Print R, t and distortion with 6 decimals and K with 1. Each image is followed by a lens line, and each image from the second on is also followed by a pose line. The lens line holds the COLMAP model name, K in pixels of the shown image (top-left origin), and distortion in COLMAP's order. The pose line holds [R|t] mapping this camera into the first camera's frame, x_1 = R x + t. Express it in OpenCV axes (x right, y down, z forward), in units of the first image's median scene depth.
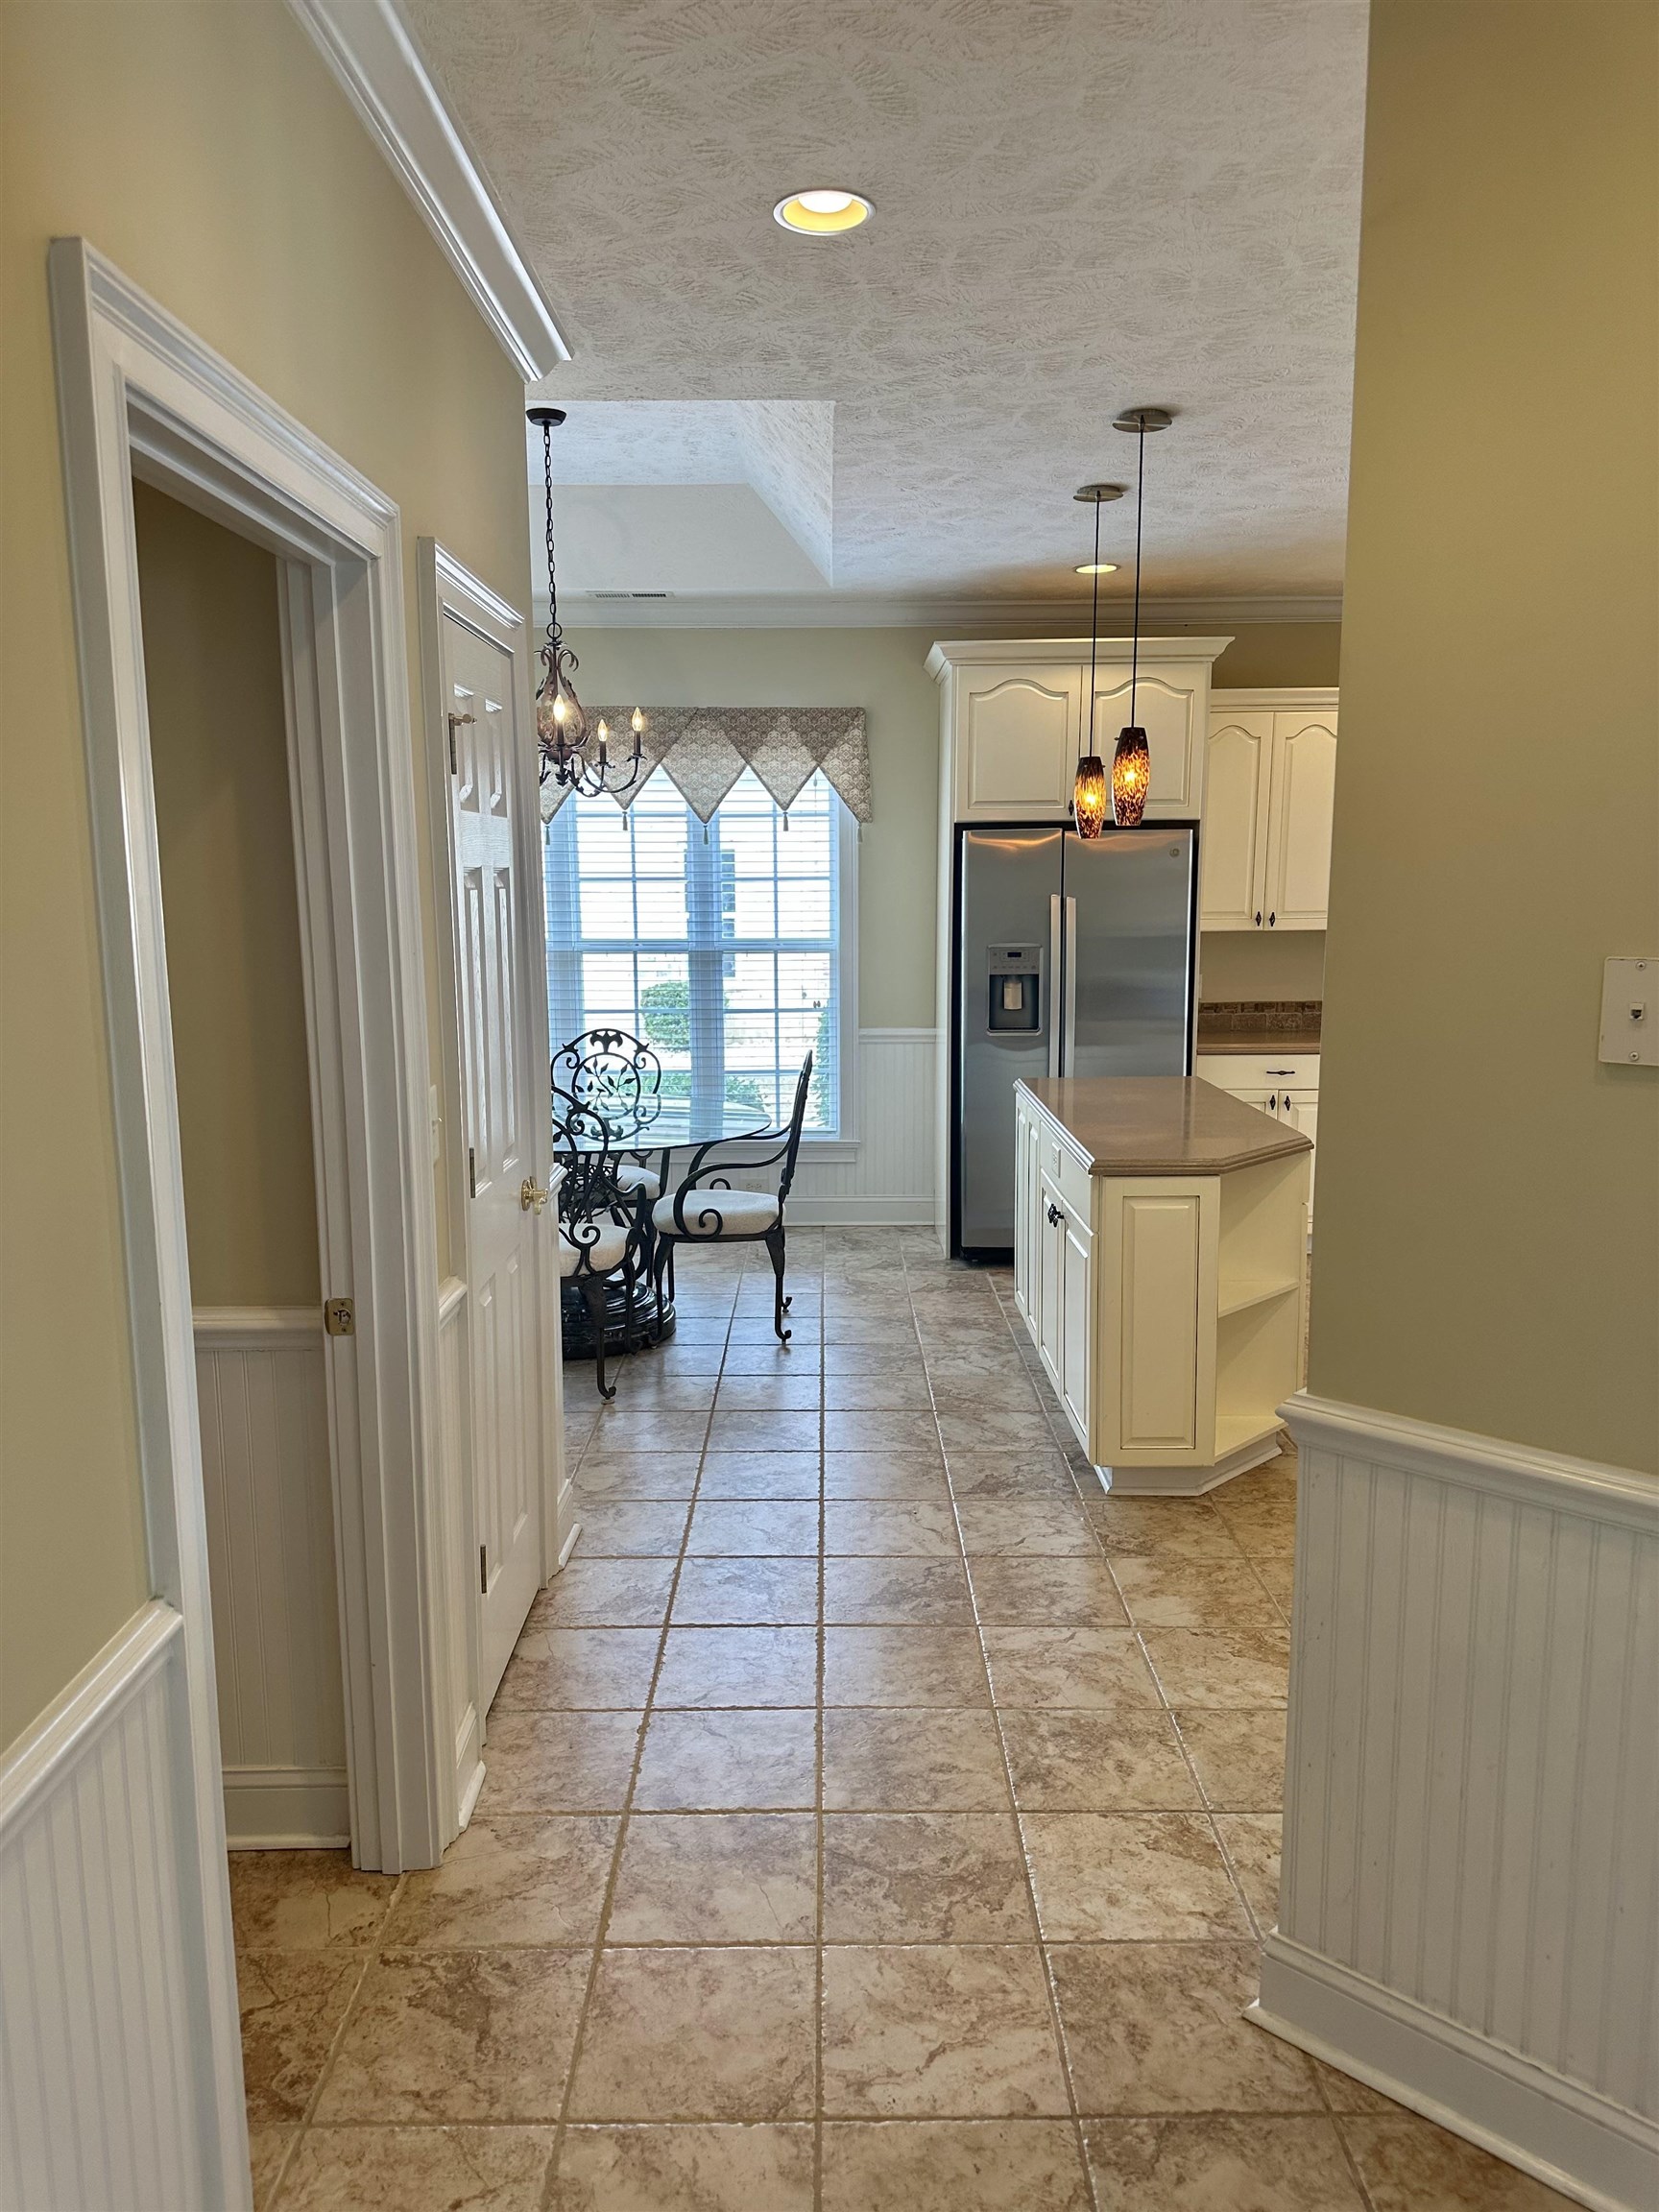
lens RADIAL K [[1570.4, 0, 824.5], [0, 1570.4, 1110.2], [0, 0, 1]] dist [0.019744, -0.017410]
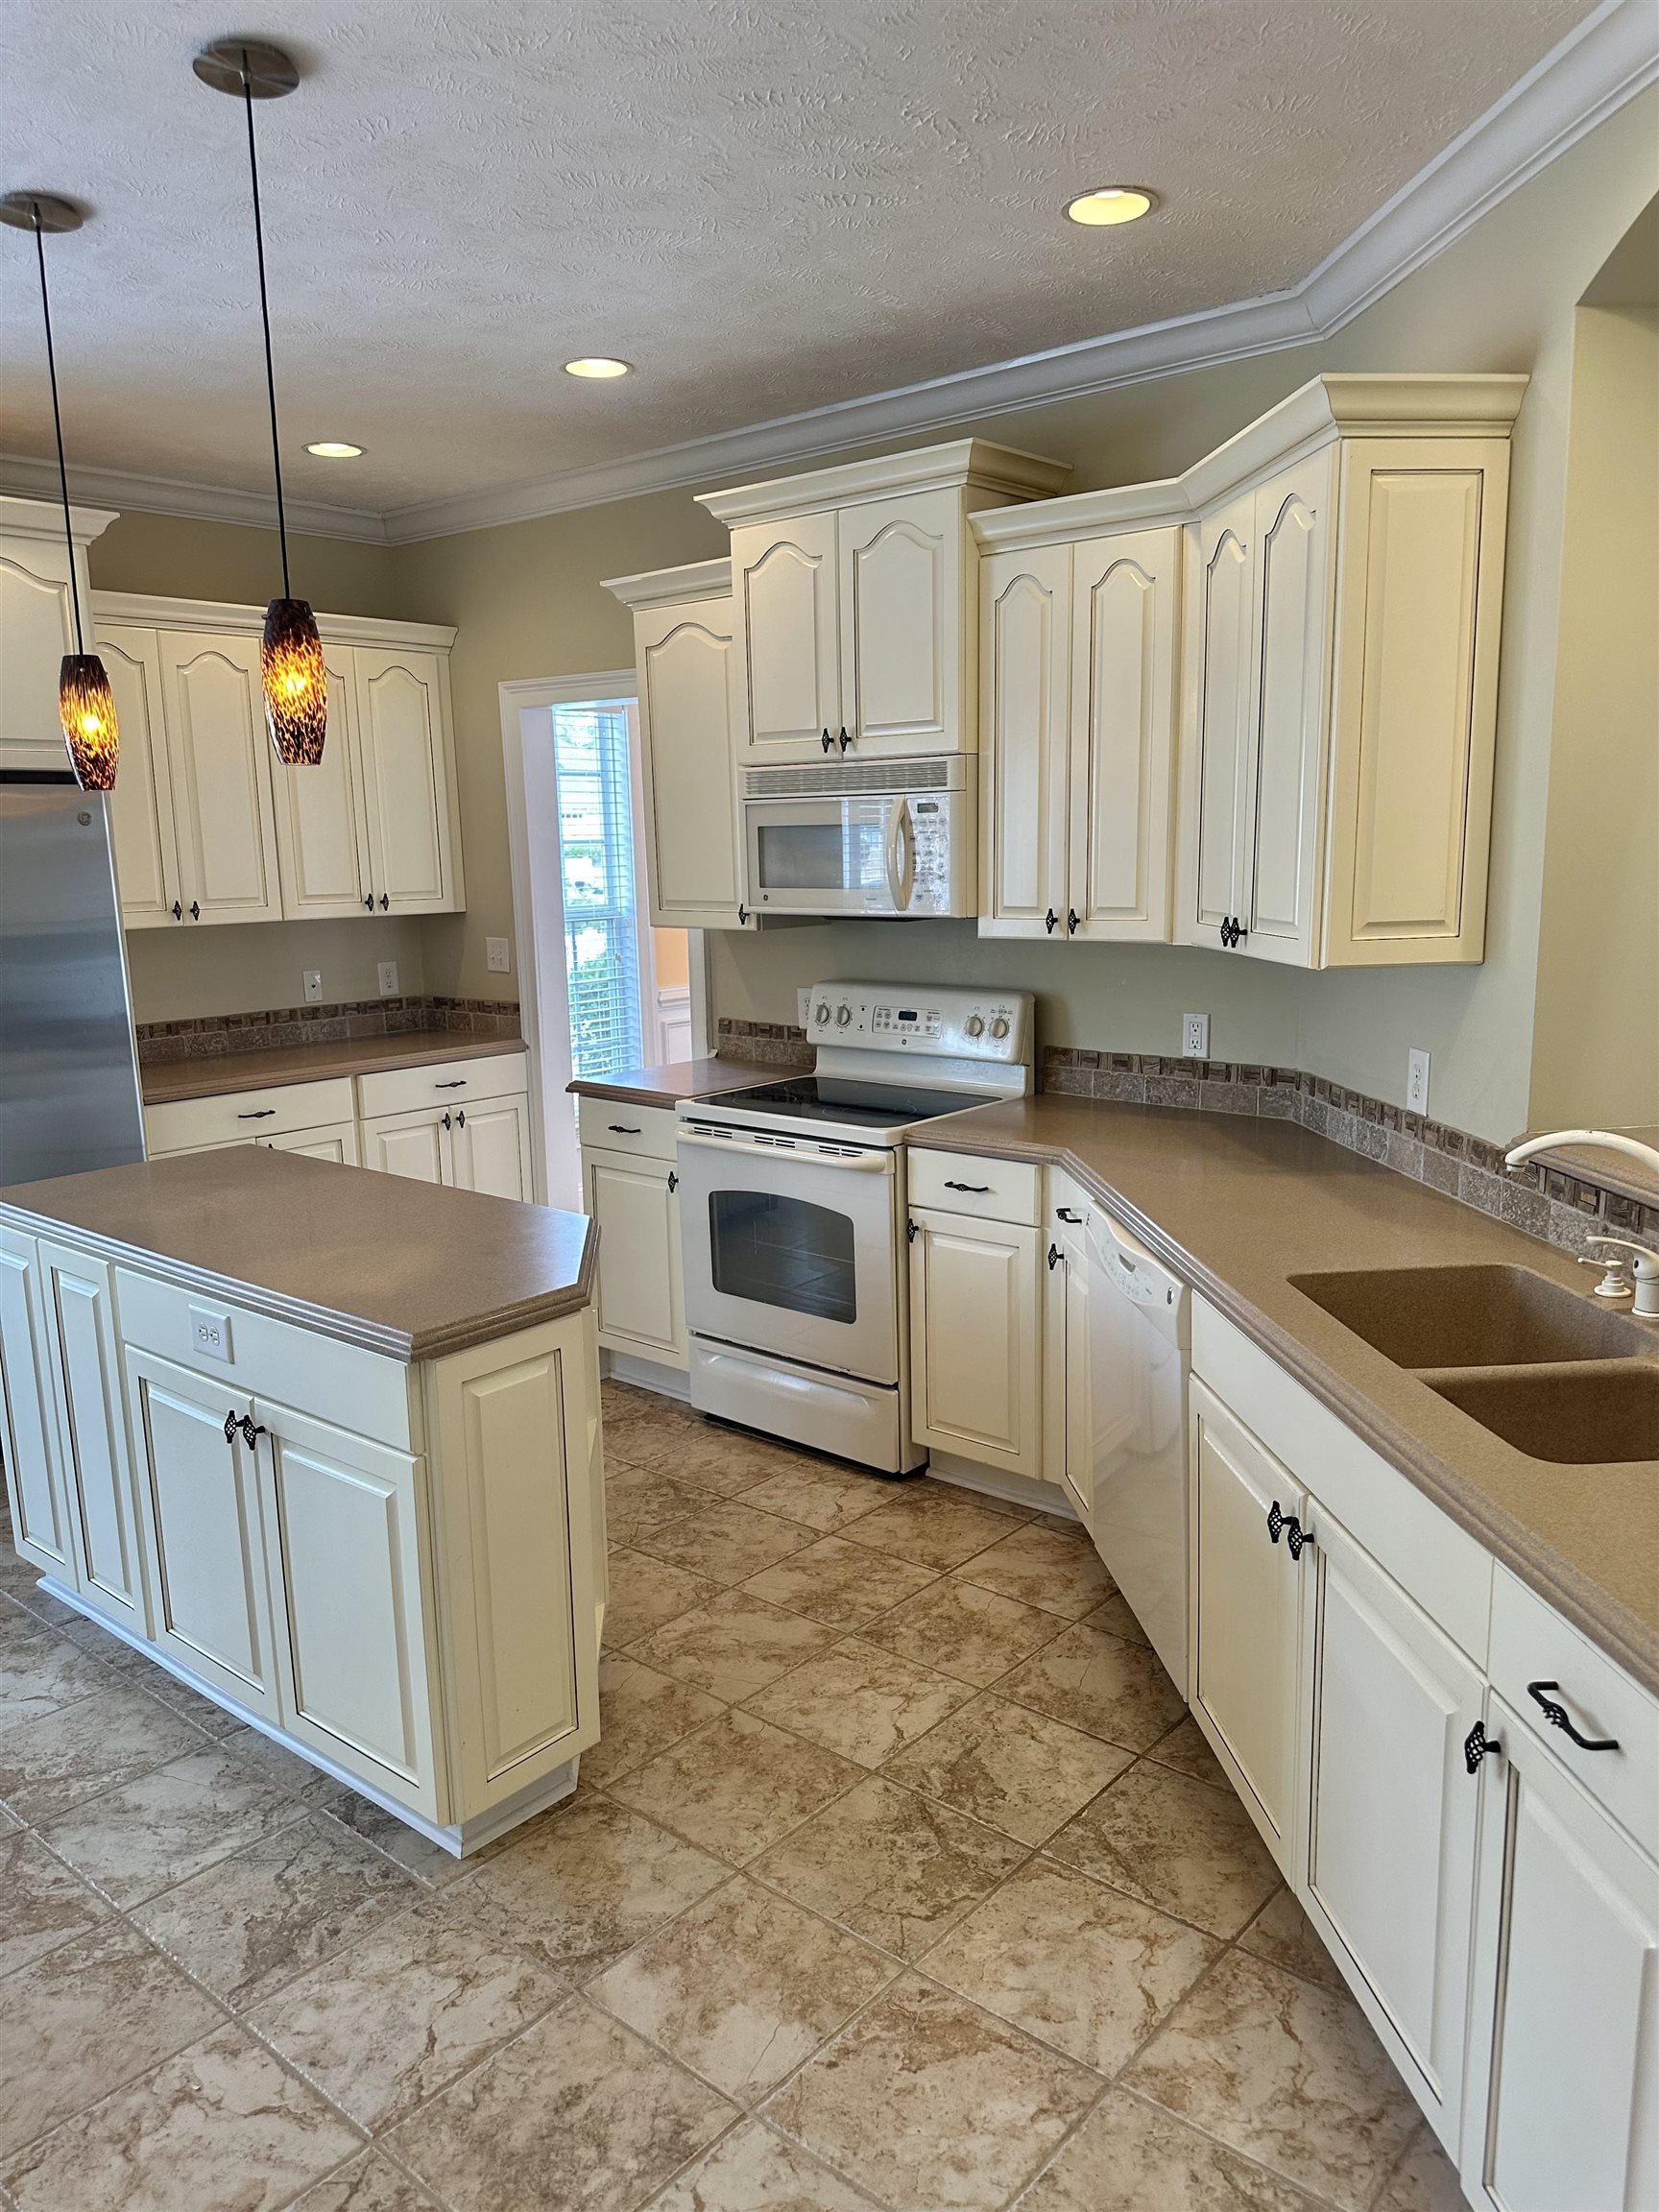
lens RADIAL K [[1570.4, 0, 838.2], [0, 1570.4, 1104.2], [0, 0, 1]] dist [0.019744, -0.017410]
pose [[0.642898, -0.136147, 0.753754, -0.150794], [0.128931, 0.989270, 0.068718, -0.070578], [-0.755022, 0.053004, 0.653553, 0.476958]]
